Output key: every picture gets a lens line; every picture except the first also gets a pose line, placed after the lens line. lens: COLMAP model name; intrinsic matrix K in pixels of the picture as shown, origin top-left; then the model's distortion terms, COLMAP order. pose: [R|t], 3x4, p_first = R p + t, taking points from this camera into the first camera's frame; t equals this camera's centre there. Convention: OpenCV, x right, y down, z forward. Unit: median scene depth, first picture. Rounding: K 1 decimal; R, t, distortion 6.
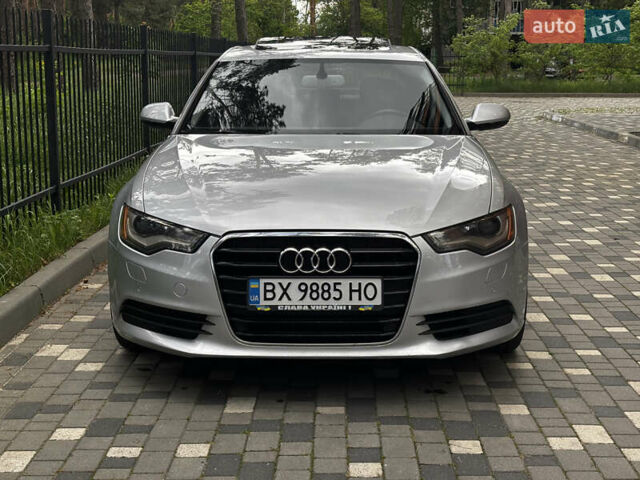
lens RADIAL K [[951.0, 0, 334.6], [0, 951.0, 240.3], [0, 0, 1]] dist [0.060102, 0.043587]
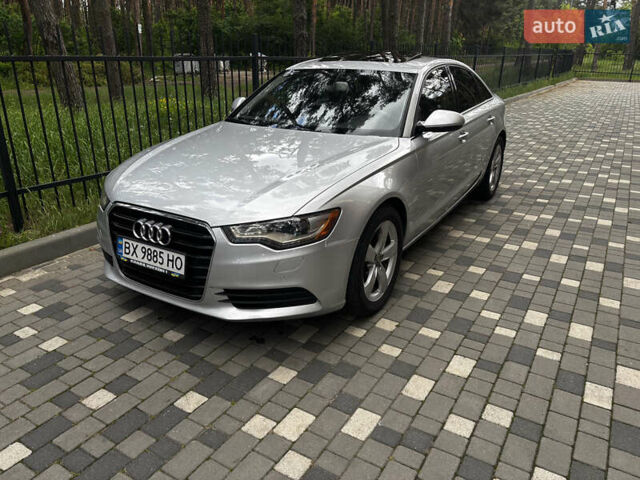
lens RADIAL K [[476.2, 0, 320.5], [0, 476.2, 246.8], [0, 0, 1]] dist [0.024474, -0.001775]
pose [[0.856389, 0.195347, -0.477952, 0.517362], [-0.100806, 0.971112, 0.216287, -0.131227], [0.506396, -0.137045, 0.851341, 0.538920]]
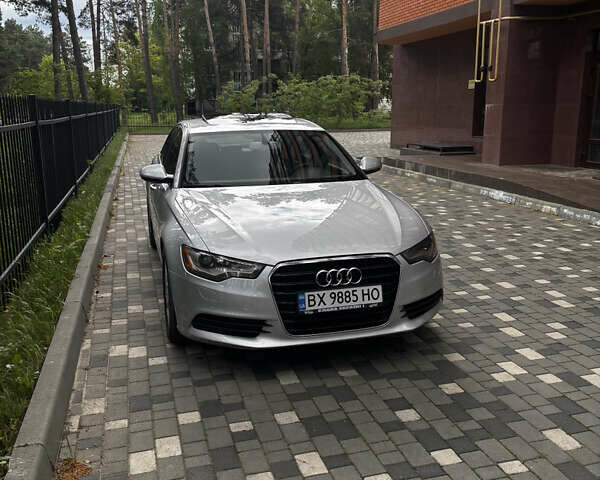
lens RADIAL K [[597.9, 0, 300.0], [0, 597.9, 240.0], [0, 0, 1]] dist [0.026603, -0.019416]
pose [[0.960504, -0.074064, 0.268227, -0.326733], [0.065589, 0.997027, 0.040434, -0.078085], [-0.270424, -0.021245, 0.962507, 0.116063]]
